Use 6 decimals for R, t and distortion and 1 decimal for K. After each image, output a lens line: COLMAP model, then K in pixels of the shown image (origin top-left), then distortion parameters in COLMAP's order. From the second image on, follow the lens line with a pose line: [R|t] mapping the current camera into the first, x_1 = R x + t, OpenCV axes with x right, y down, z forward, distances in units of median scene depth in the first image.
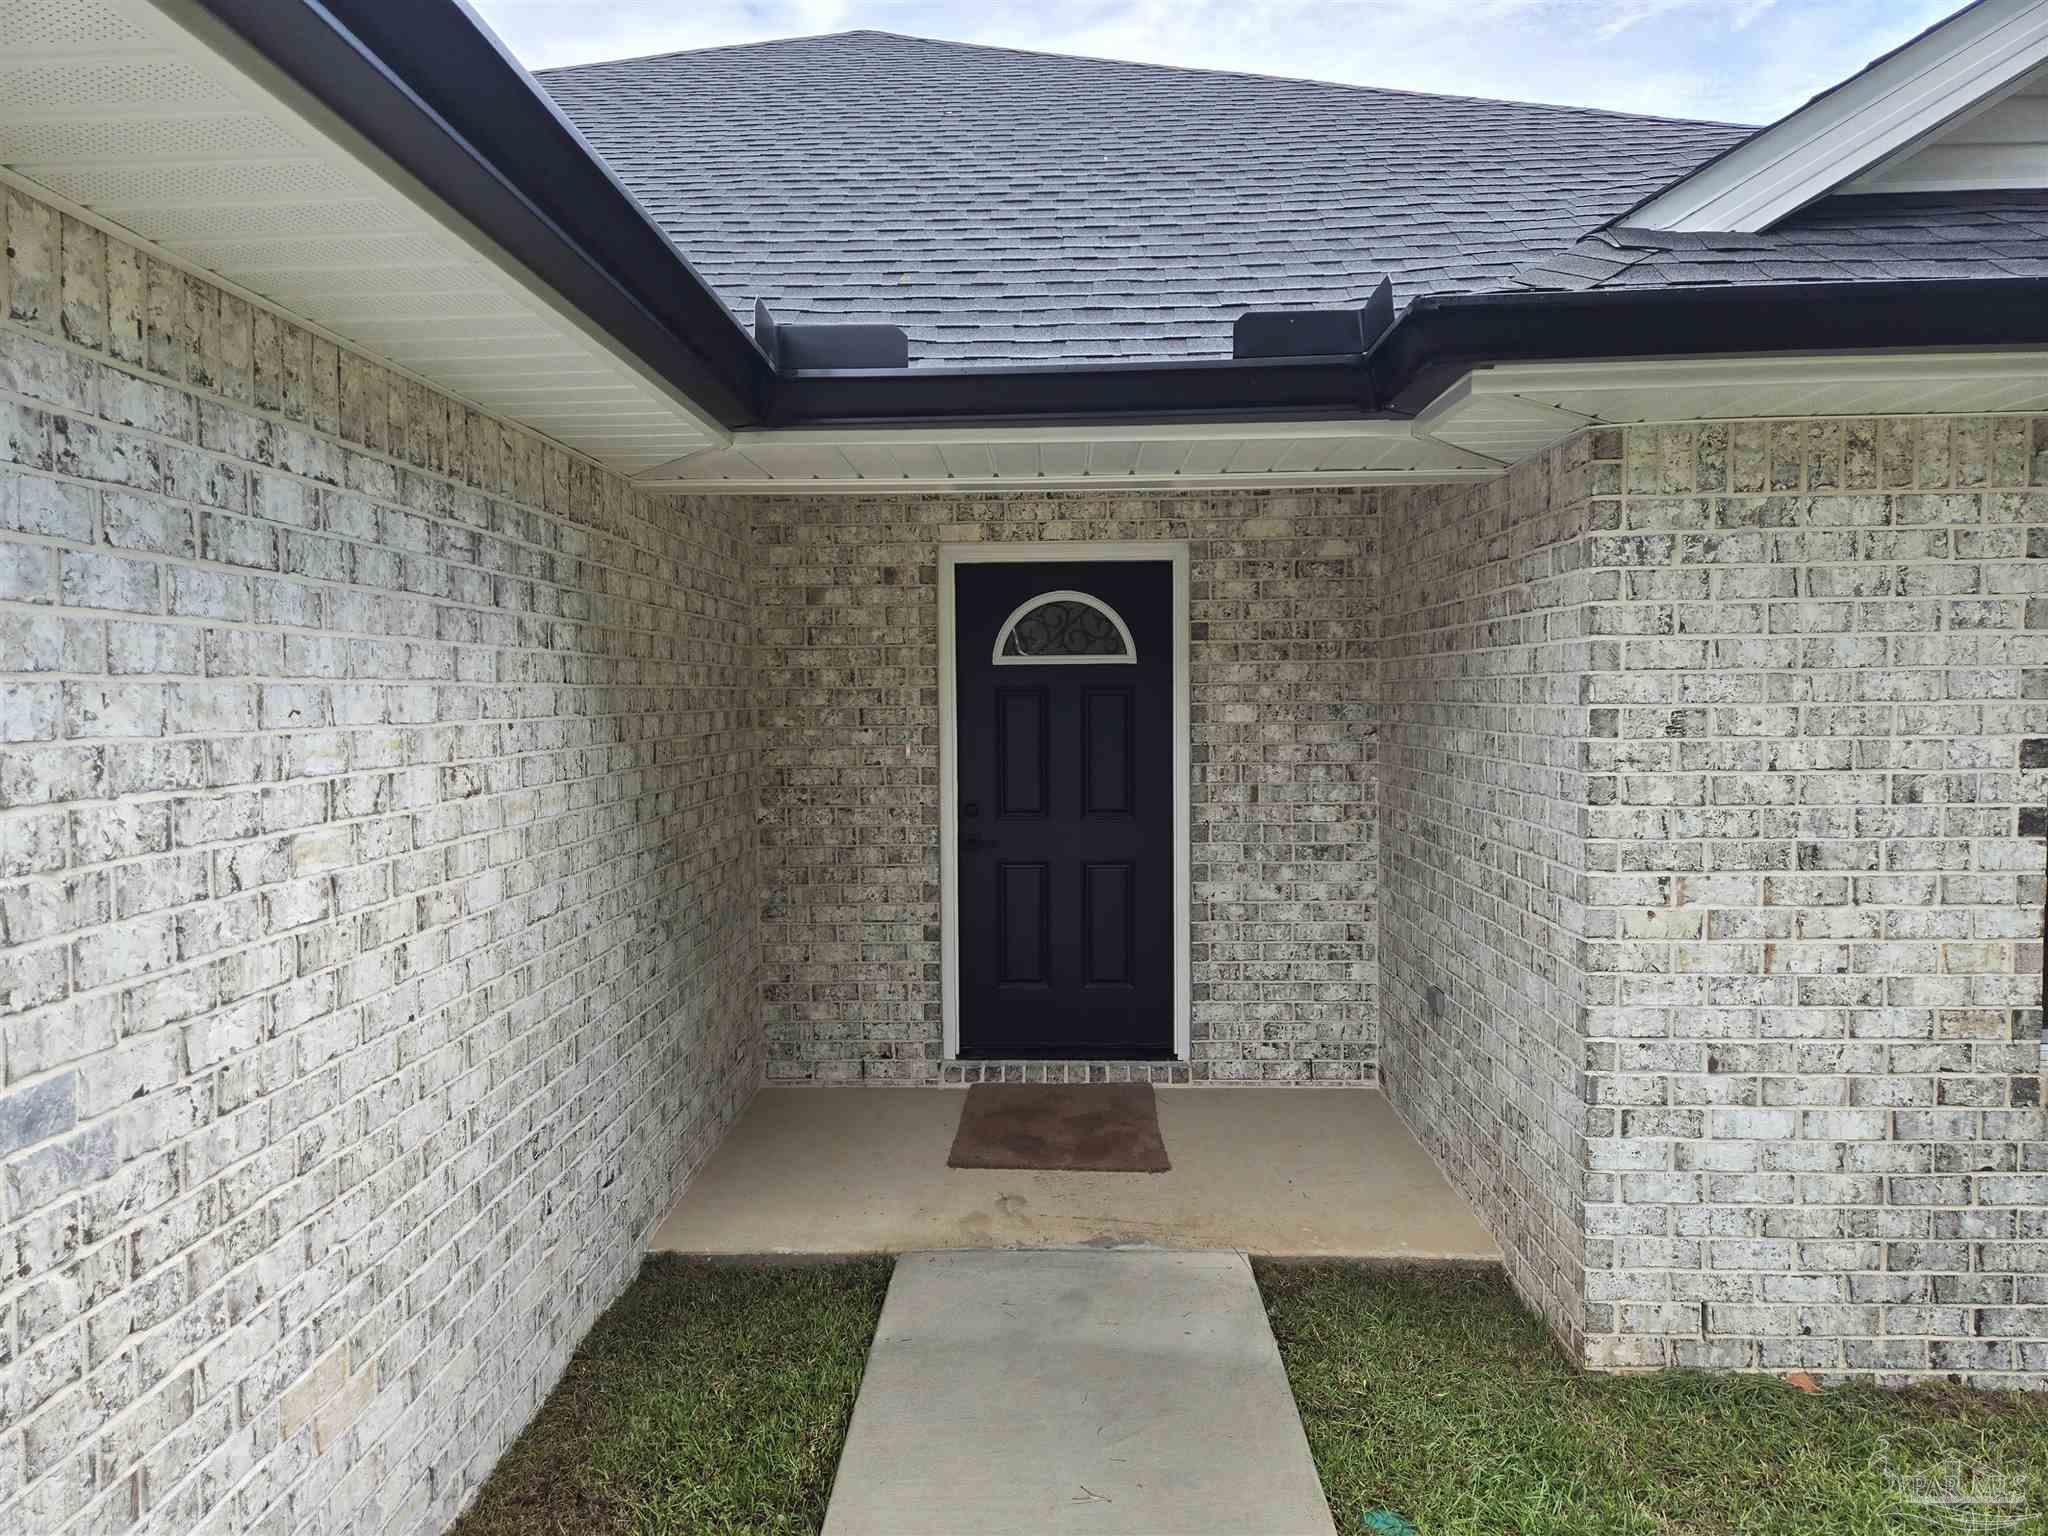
lens RADIAL K [[1358.0, 0, 1014.8], [0, 1358.0, 771.4], [0, 0, 1]] dist [0.079763, -0.073415]
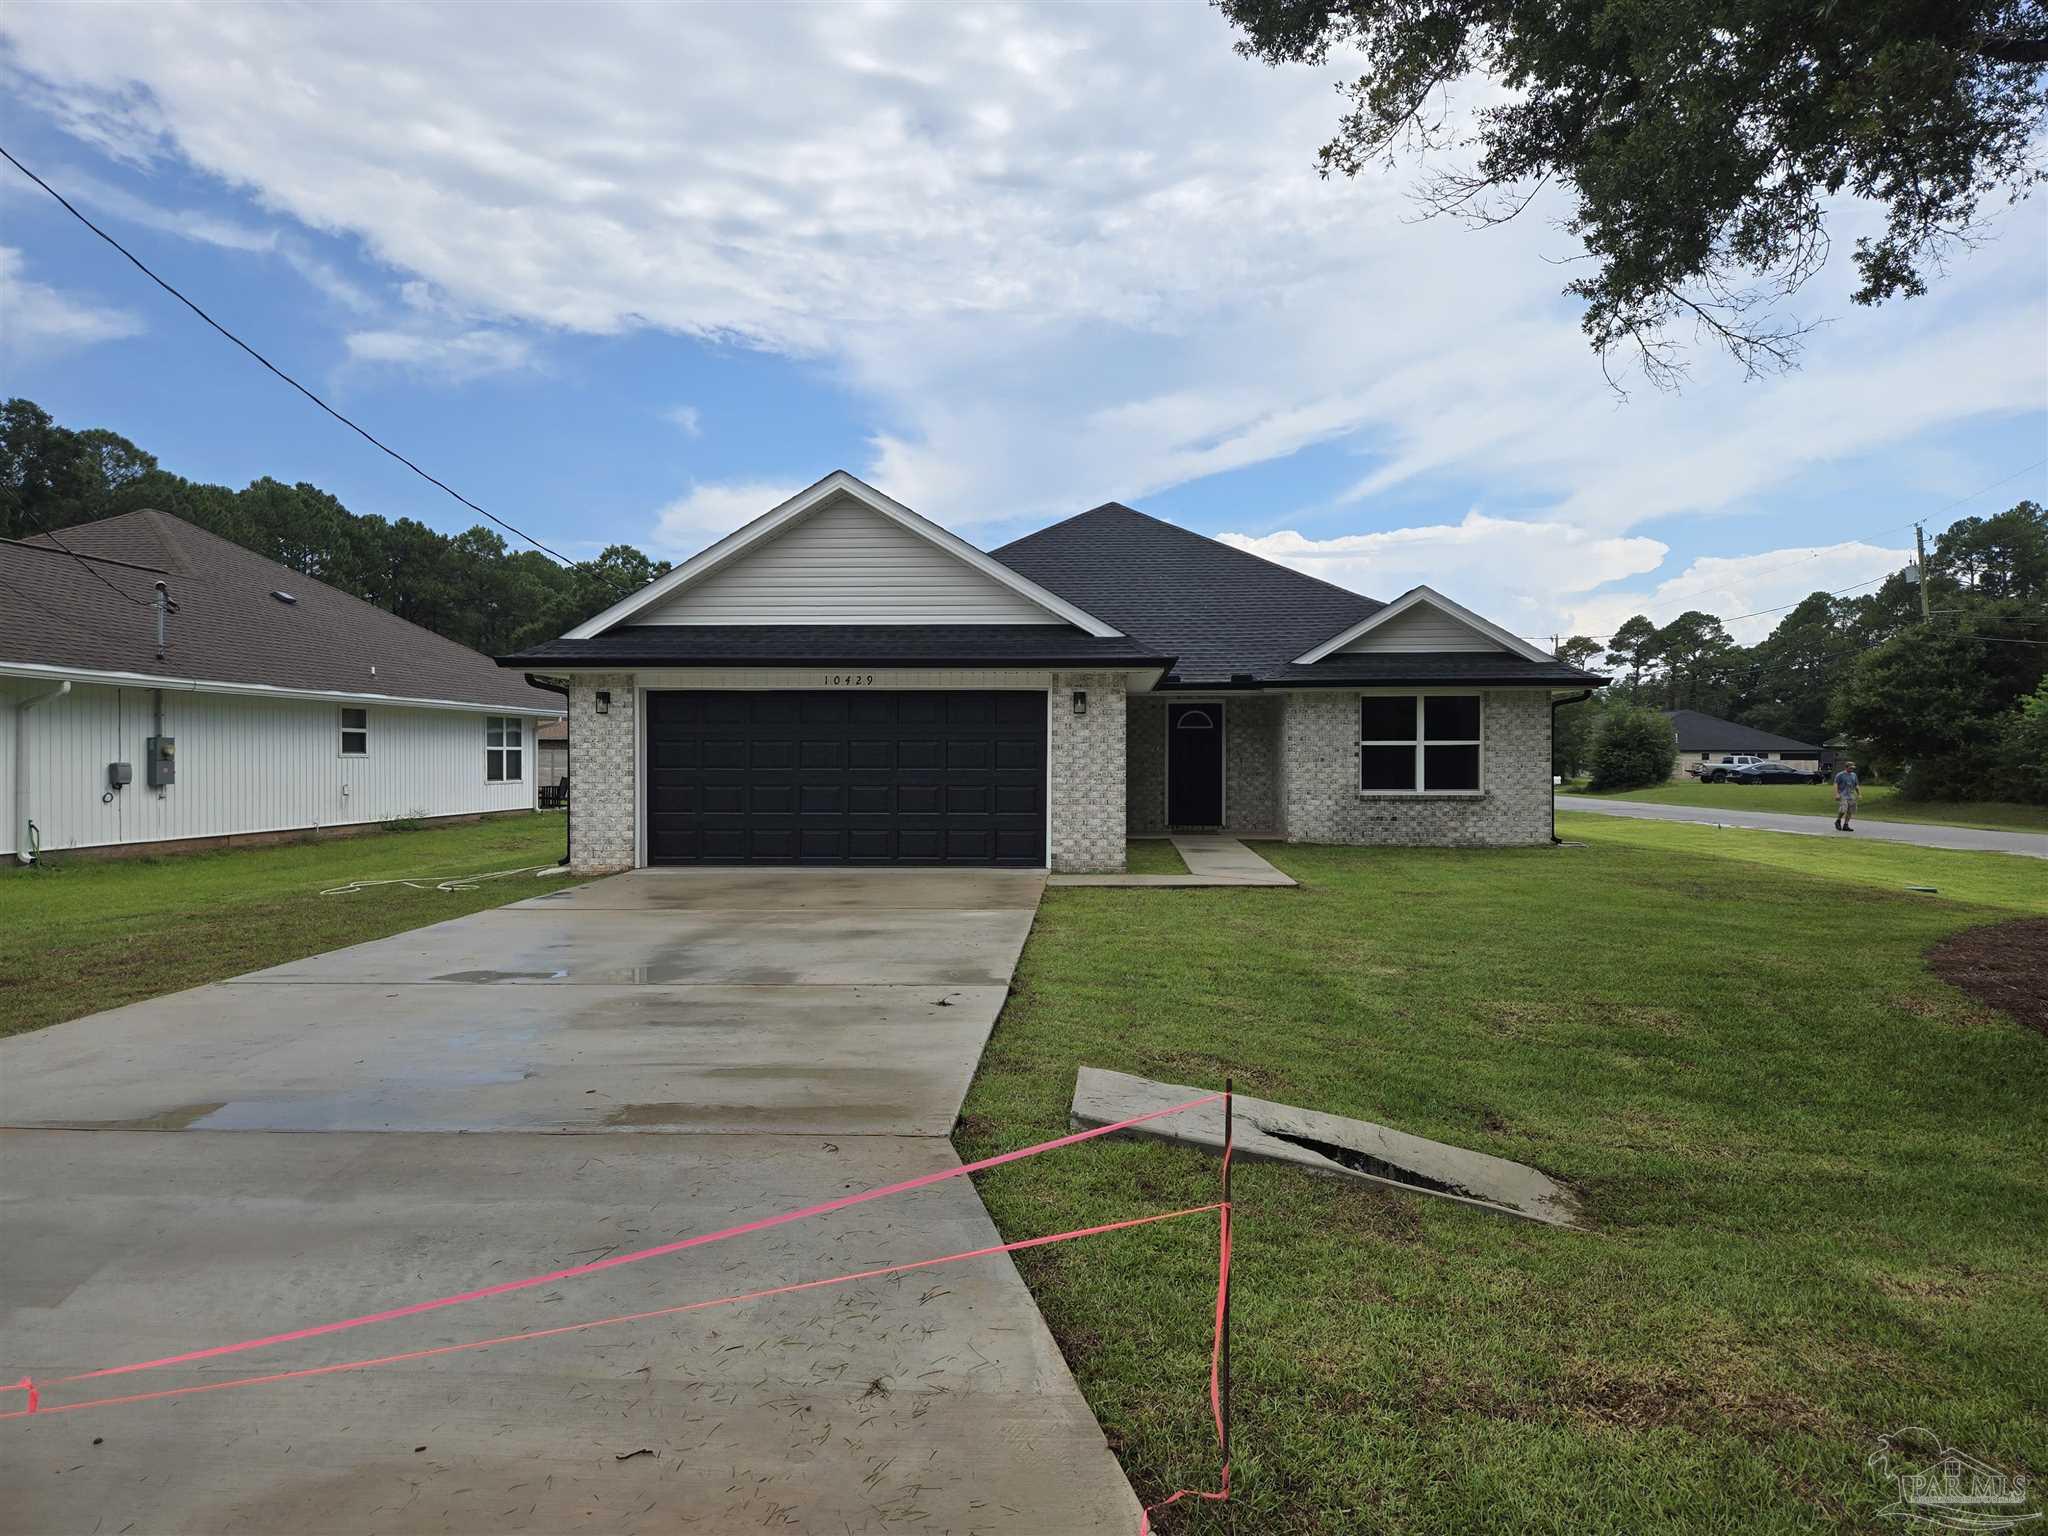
lens RADIAL K [[1368.1, 0, 1024.0], [0, 1368.1, 768.0], [0, 0, 1]] dist [0.084791, -0.069629]
pose [[0.999548, 0.009096, -0.028651, -0.602113], [-0.010486, 0.998757, -0.048739, 0.413127], [0.028172, 0.049017, 0.998401, -5.239718]]
